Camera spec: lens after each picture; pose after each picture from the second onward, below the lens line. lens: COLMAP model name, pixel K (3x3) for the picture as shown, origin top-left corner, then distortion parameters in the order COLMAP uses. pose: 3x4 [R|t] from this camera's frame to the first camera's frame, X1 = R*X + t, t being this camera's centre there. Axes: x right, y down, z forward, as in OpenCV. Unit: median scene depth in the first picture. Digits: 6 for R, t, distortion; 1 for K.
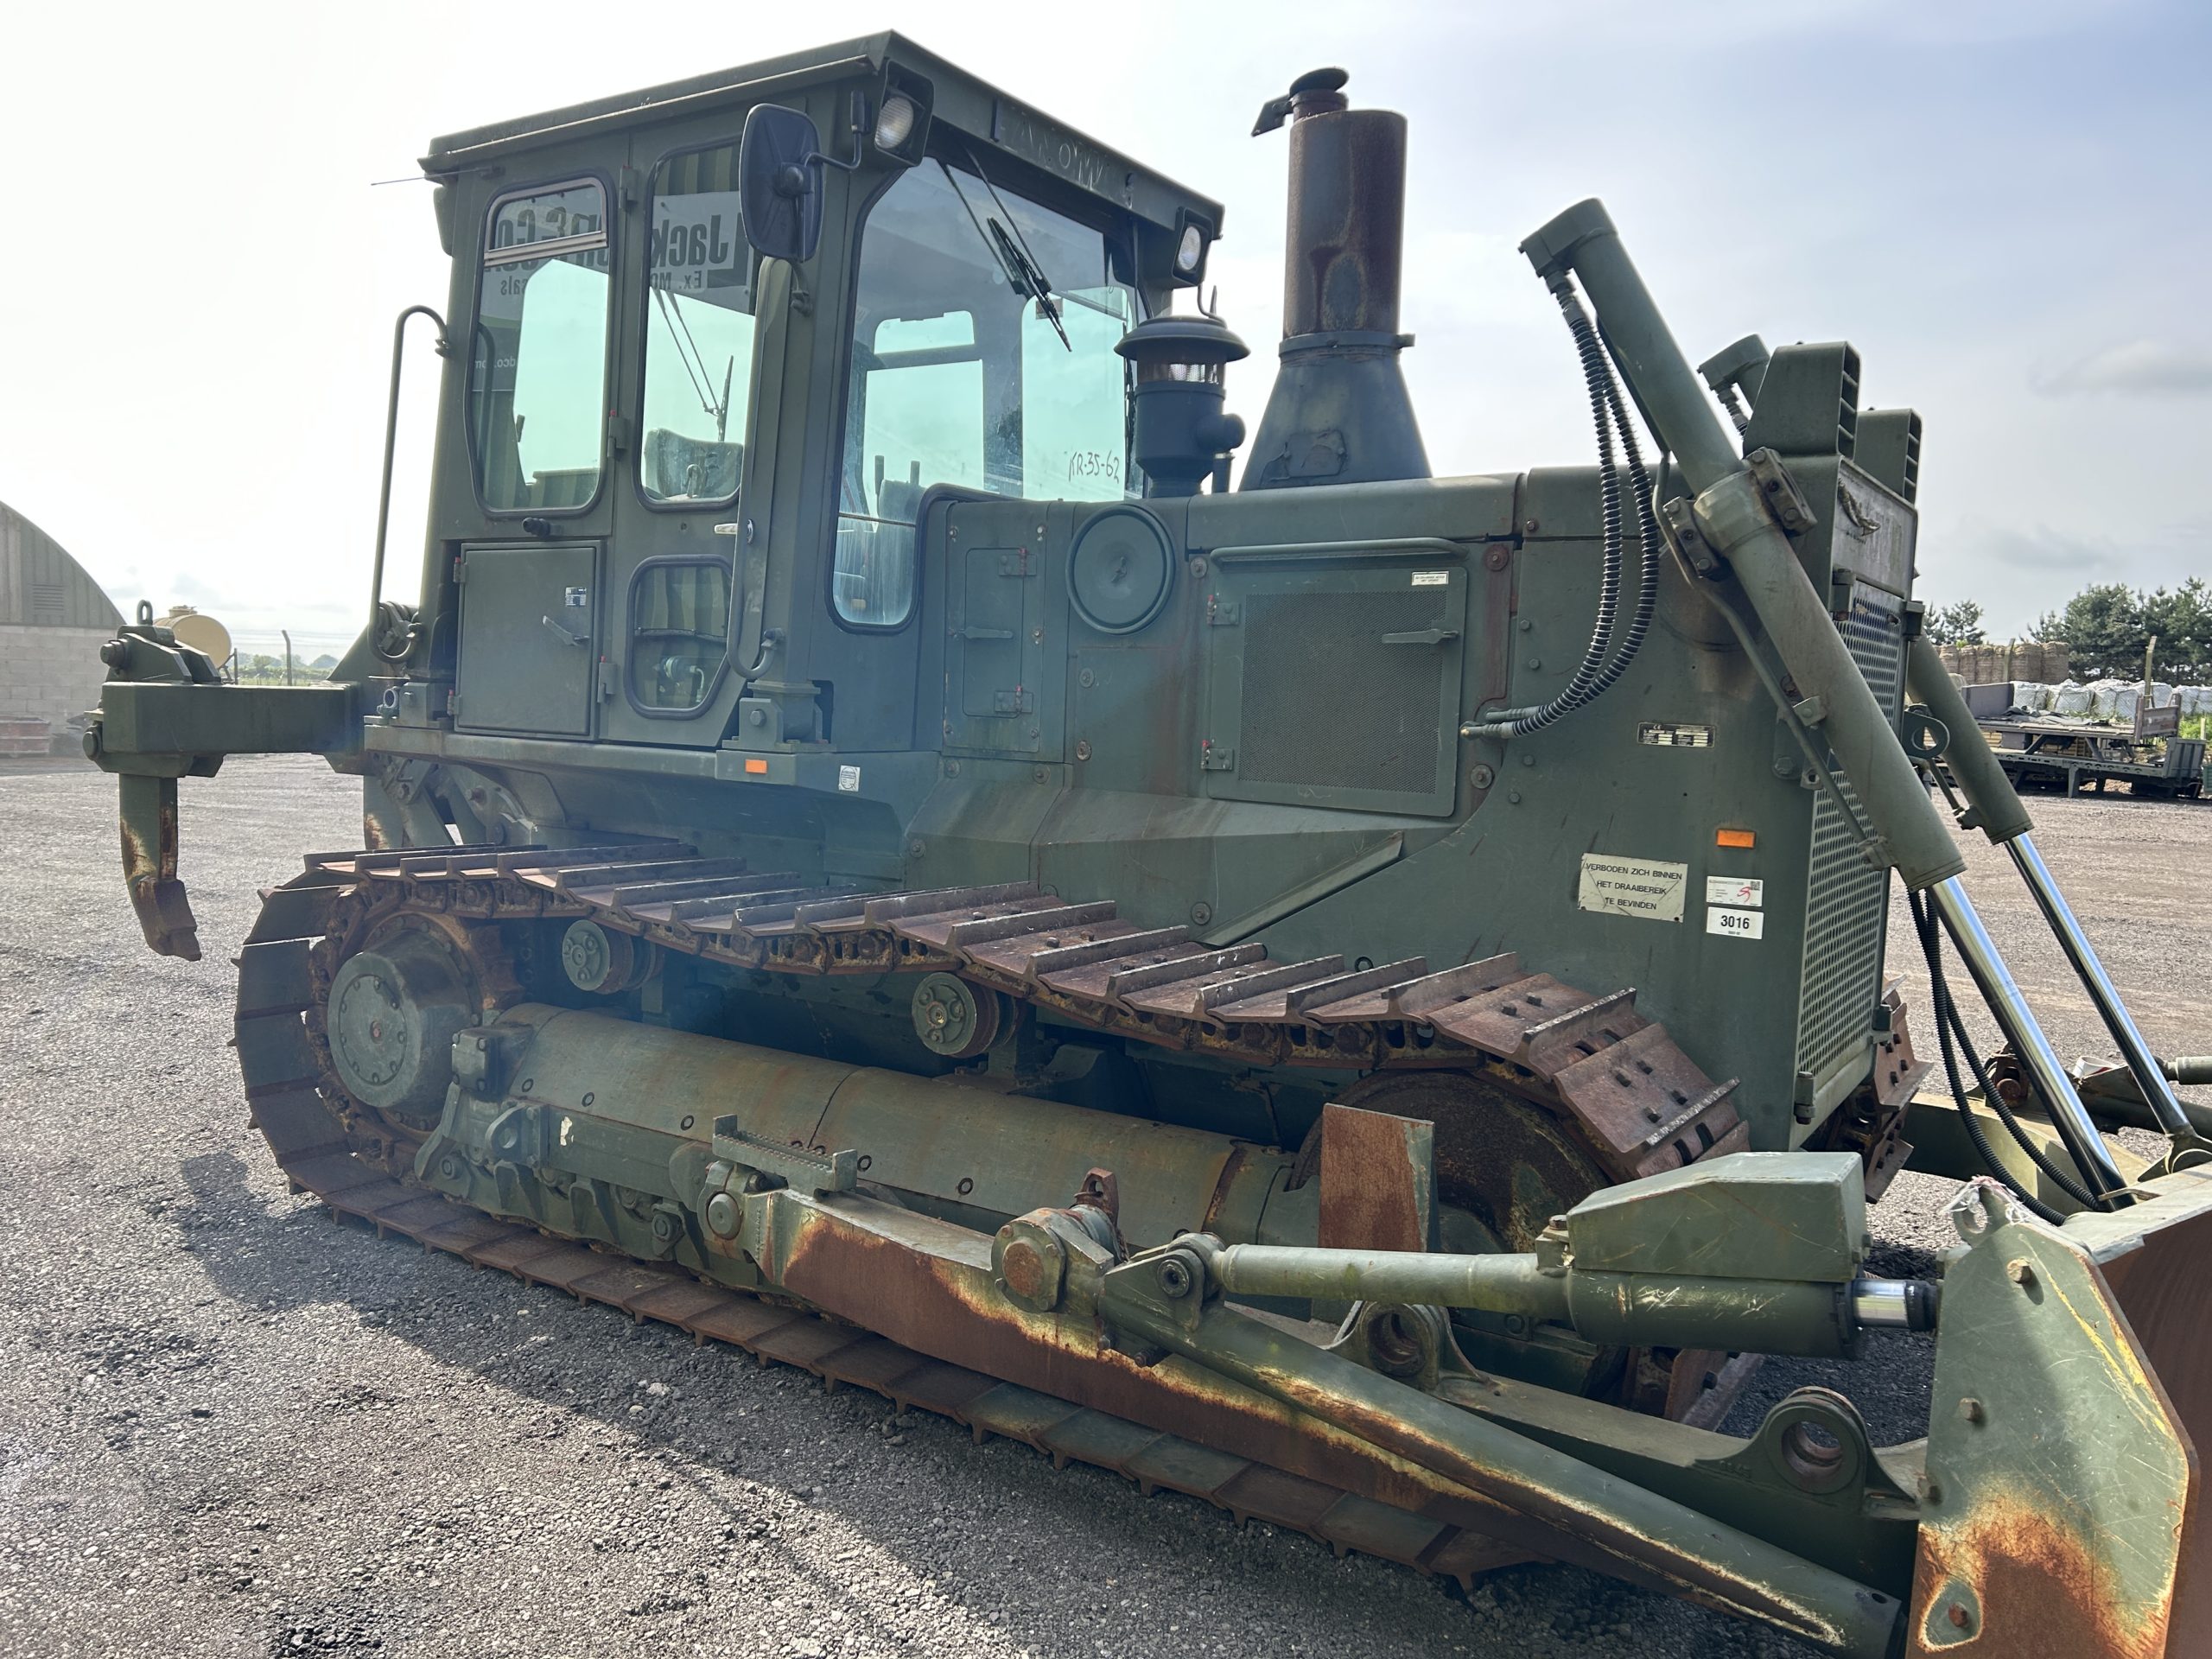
lens RADIAL K [[1659.7, 0, 1121.0], [0, 1659.7, 834.7], [0, 0, 1]] dist [0.055758, -0.061275]
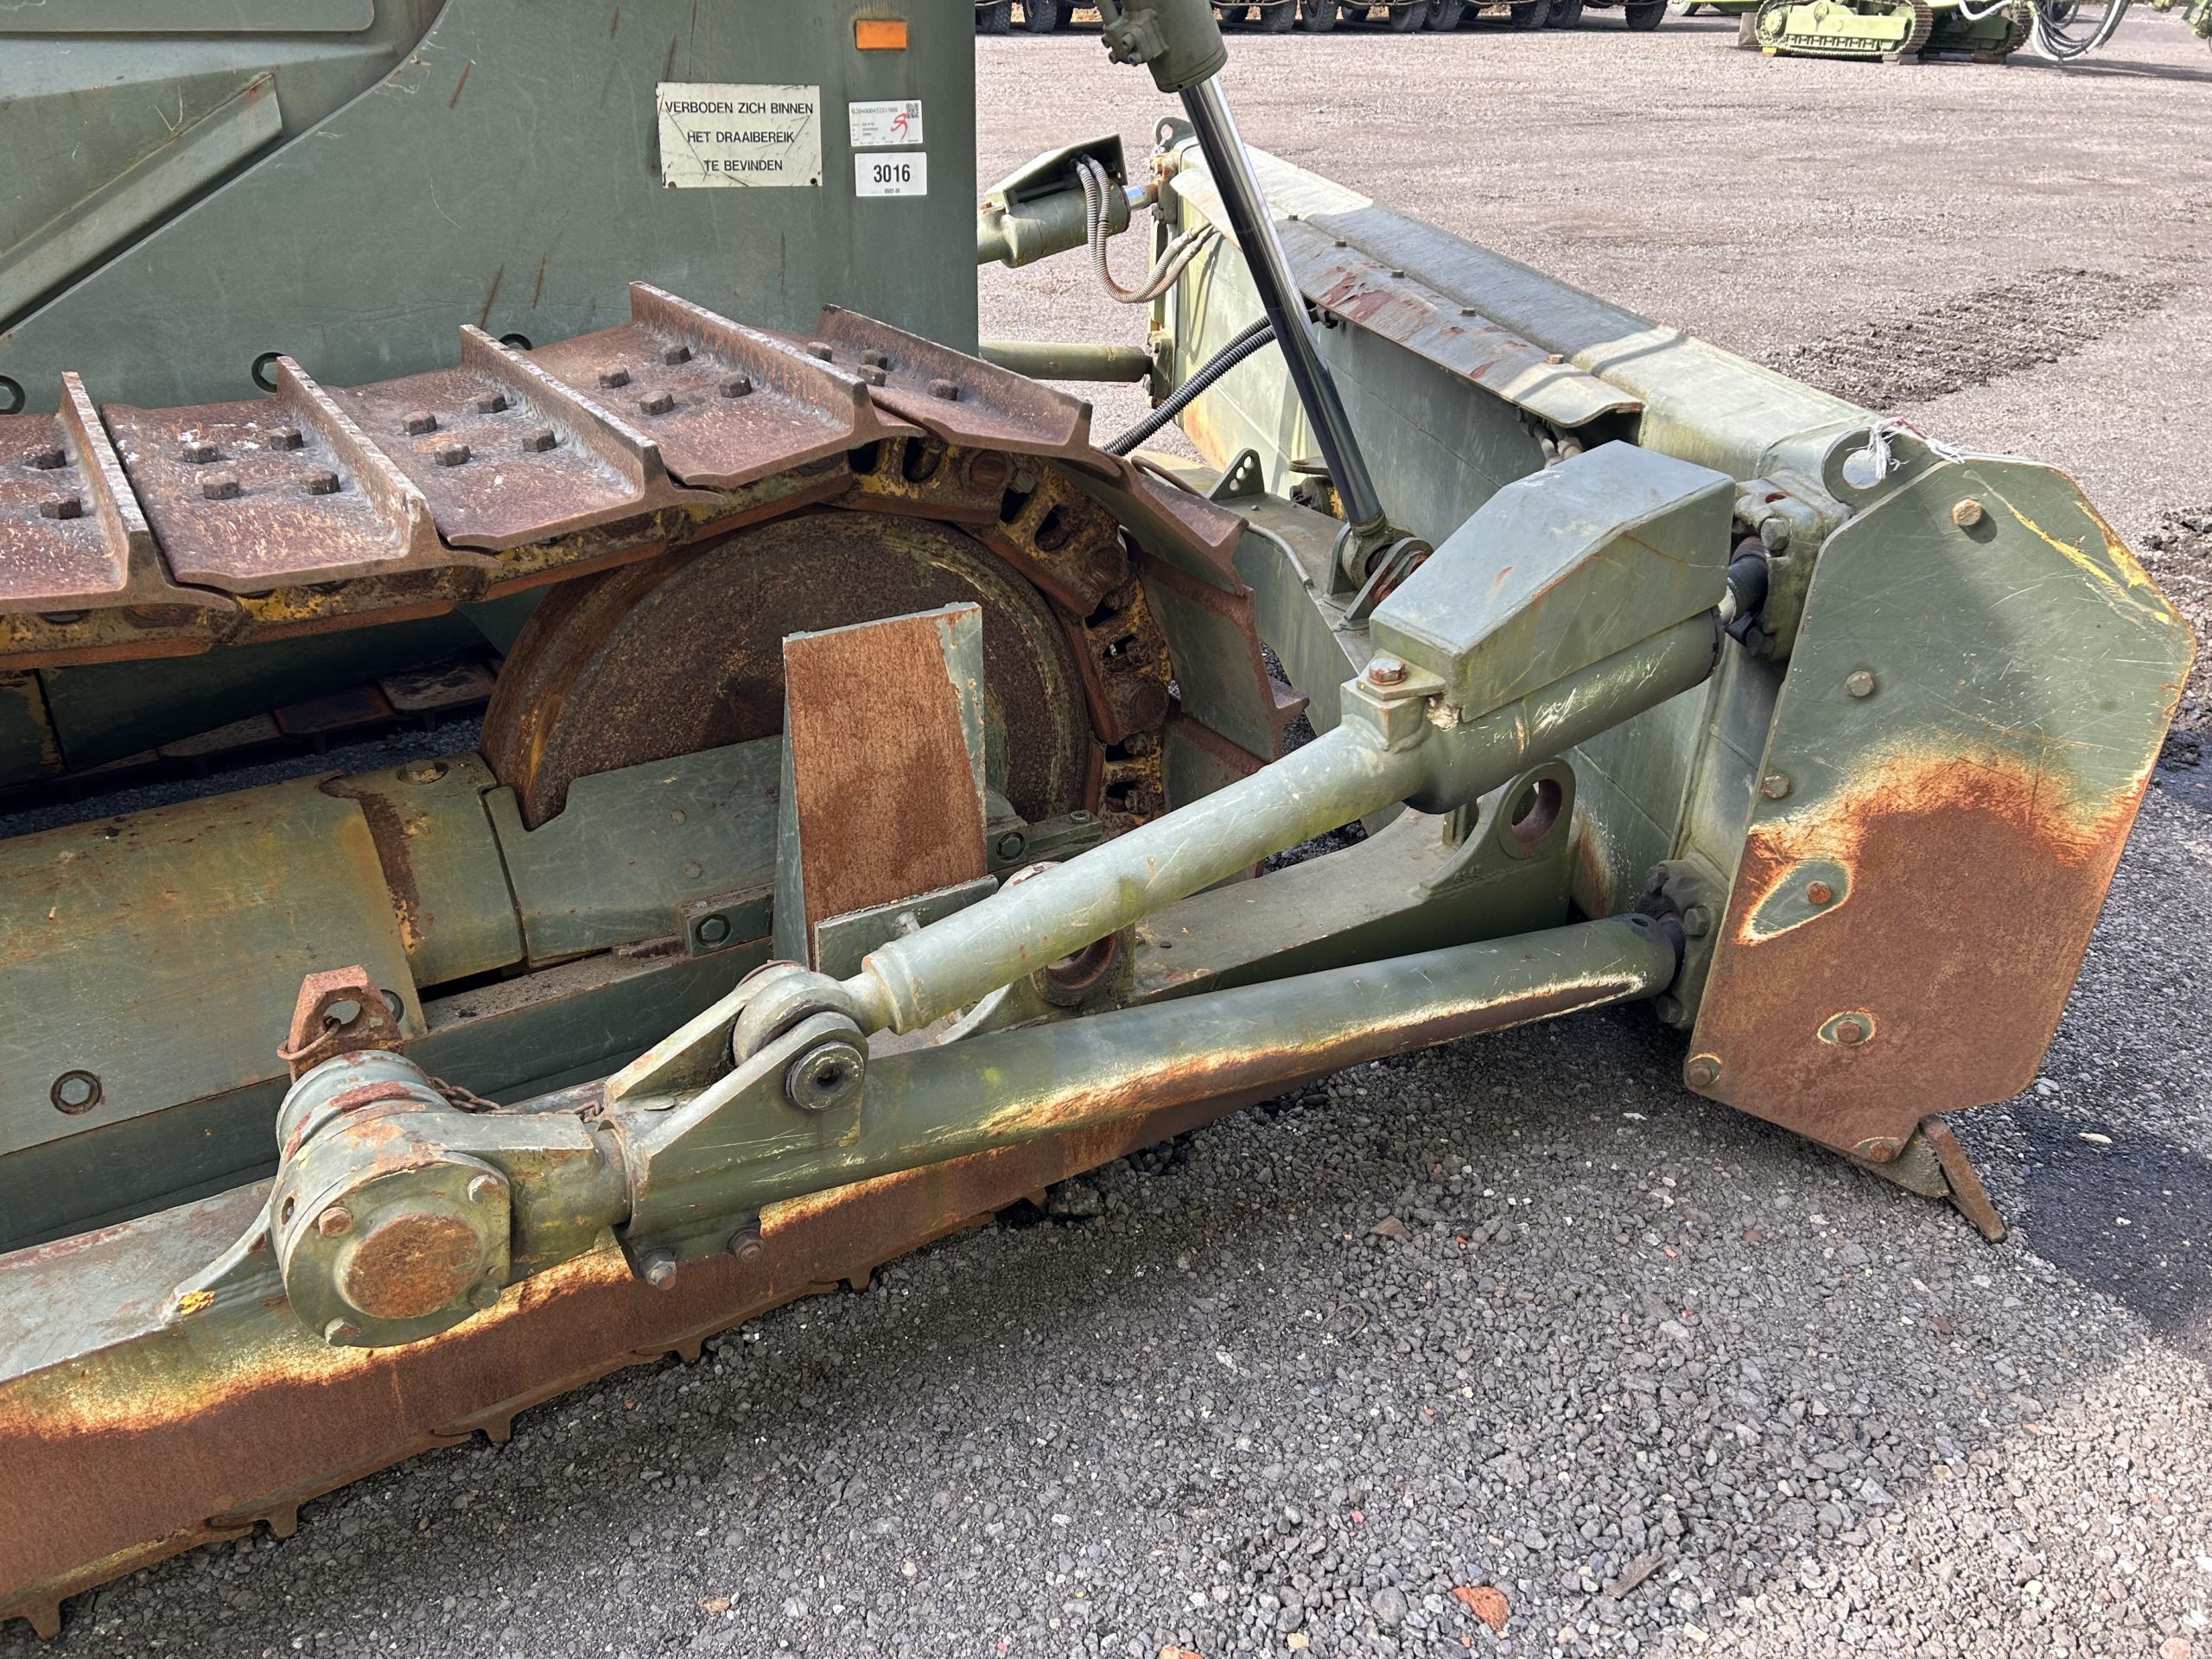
lens RADIAL K [[1659.7, 0, 1108.8], [0, 1659.7, 823.9], [0, 0, 1]] dist [0.055758, -0.061275]
pose [[0.411147, -0.439613, 0.798560, -0.243436], [0.071839, 0.888930, 0.452375, -0.012789], [-0.908734, -0.128625, 0.397062, 0.616459]]
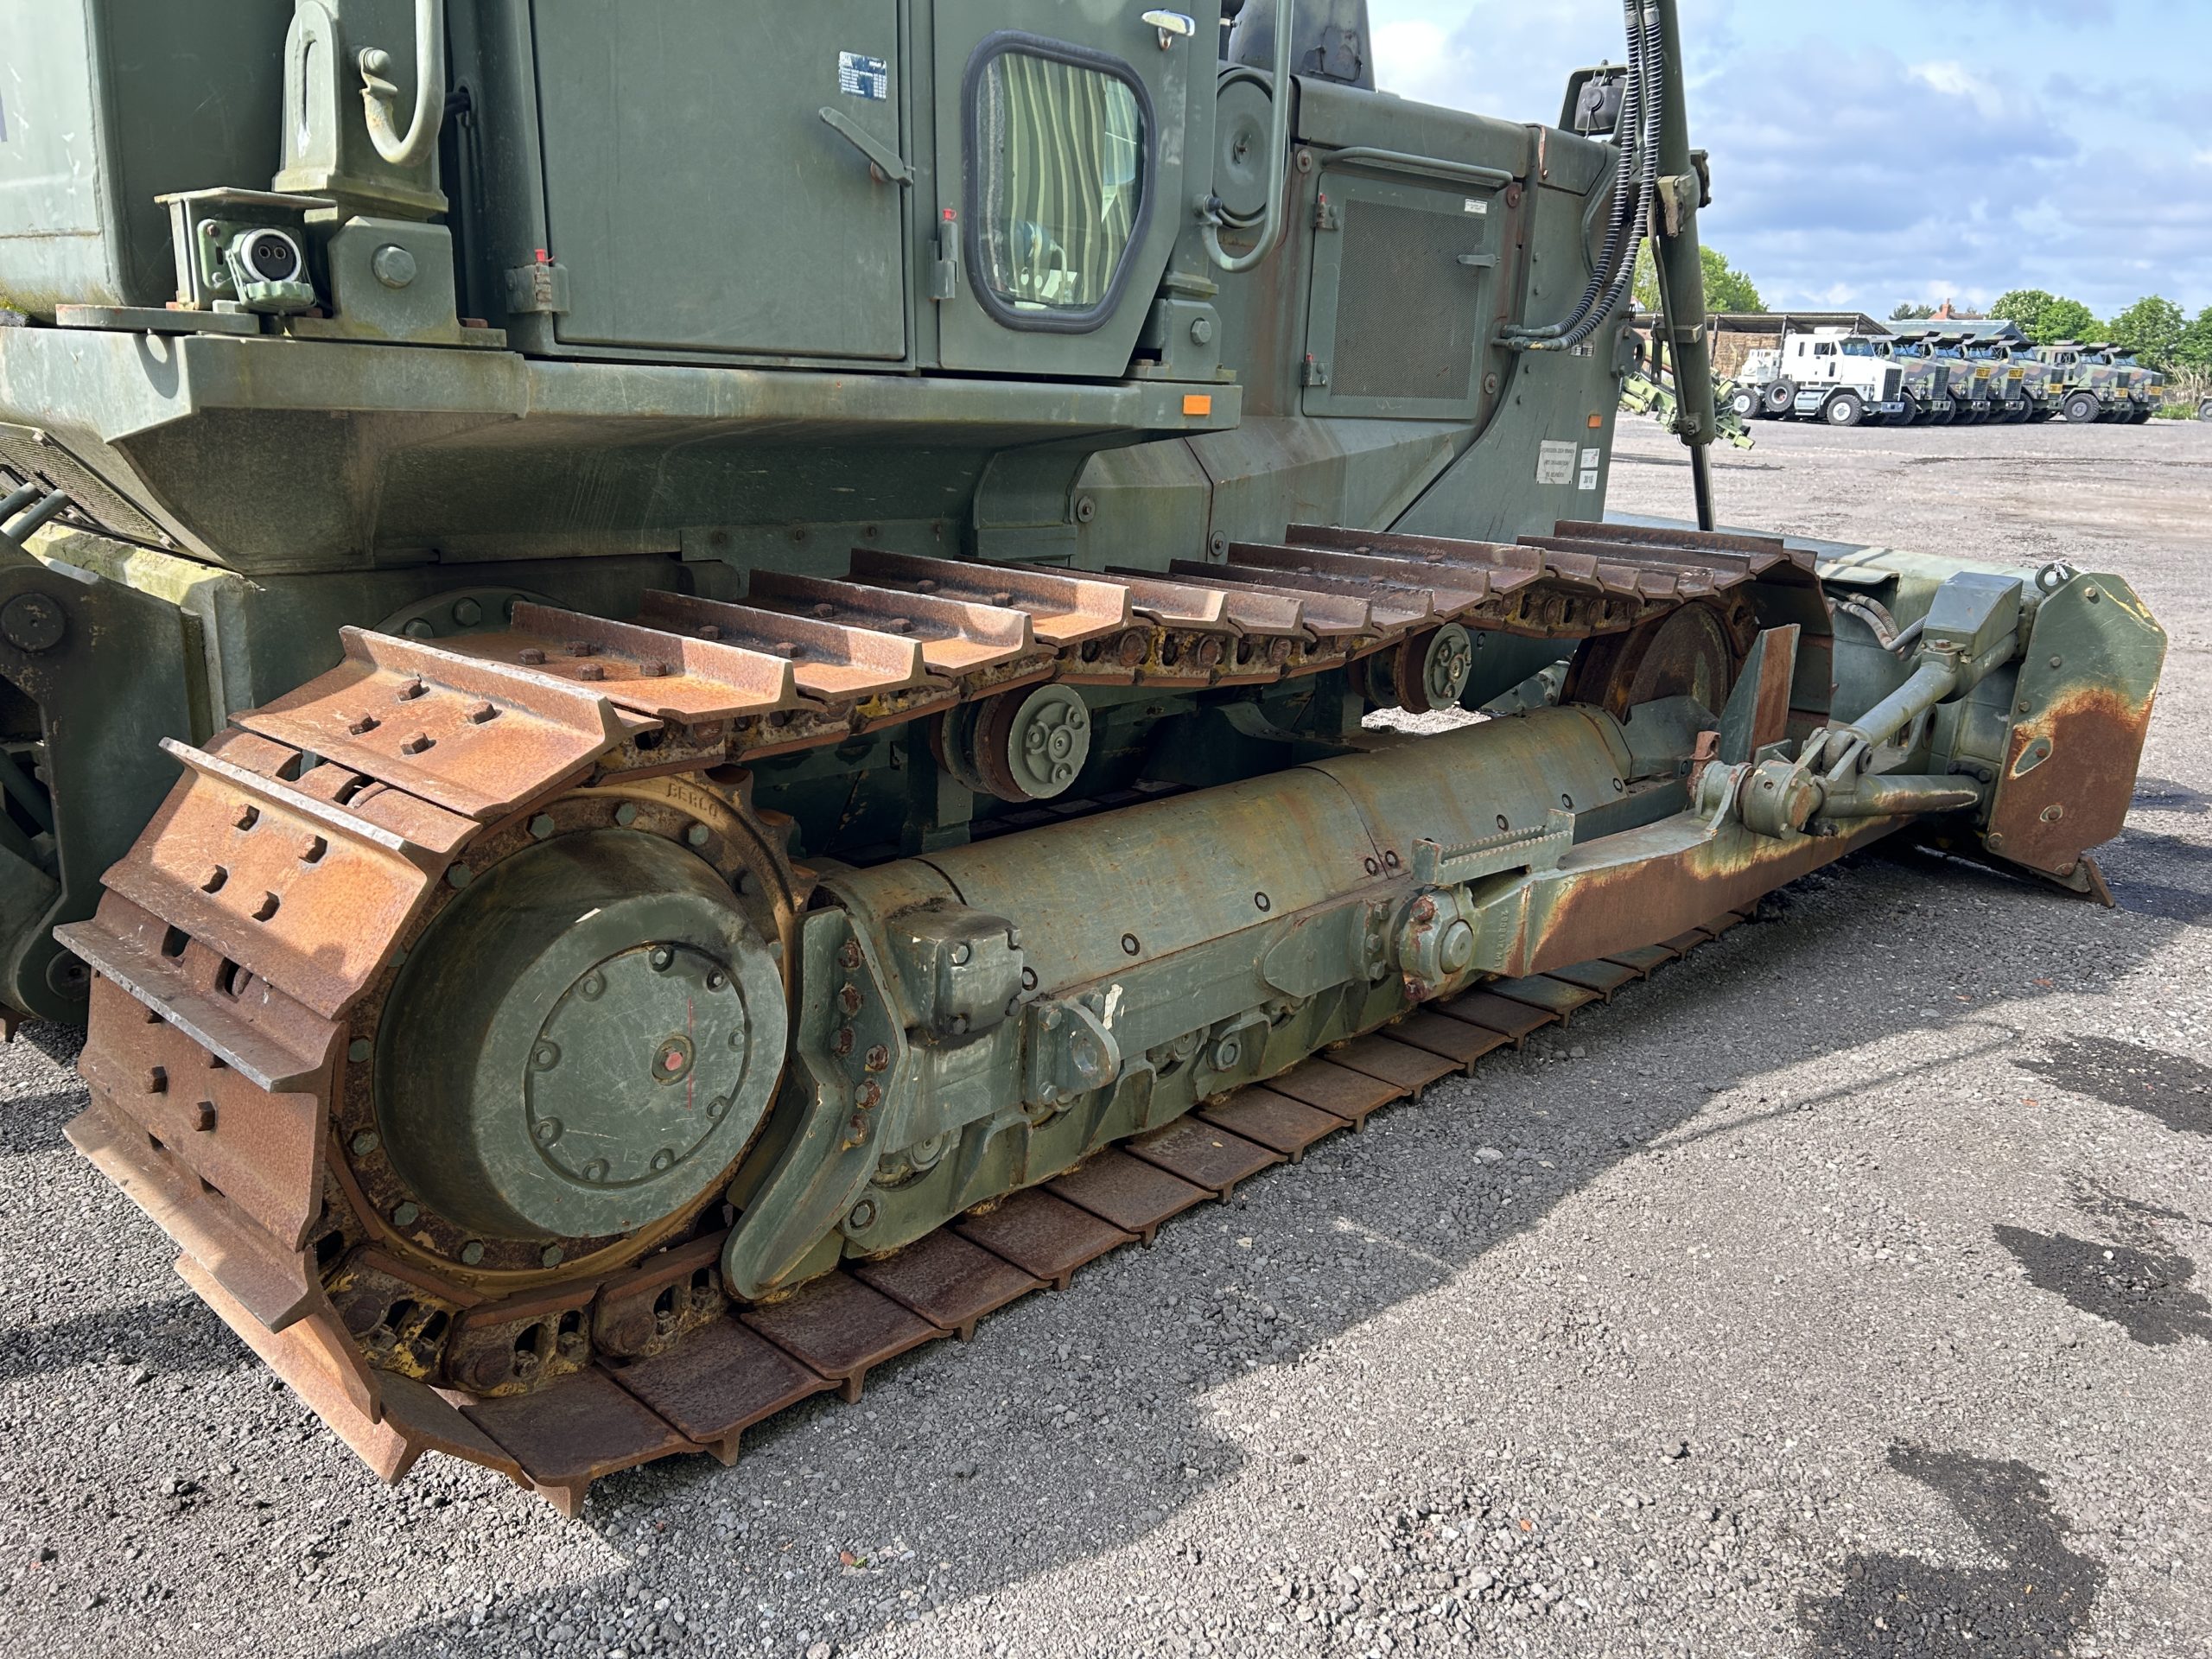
lens RADIAL K [[1659.7, 0, 1114.0], [0, 1659.7, 828.3], [0, 0, 1]] dist [0.055758, -0.061275]
pose [[0.162642, -0.285006, 0.944626, -1.179527], [0.046515, 0.958524, 0.281190, -0.086688], [-0.985588, -0.001794, 0.169153, 1.153244]]
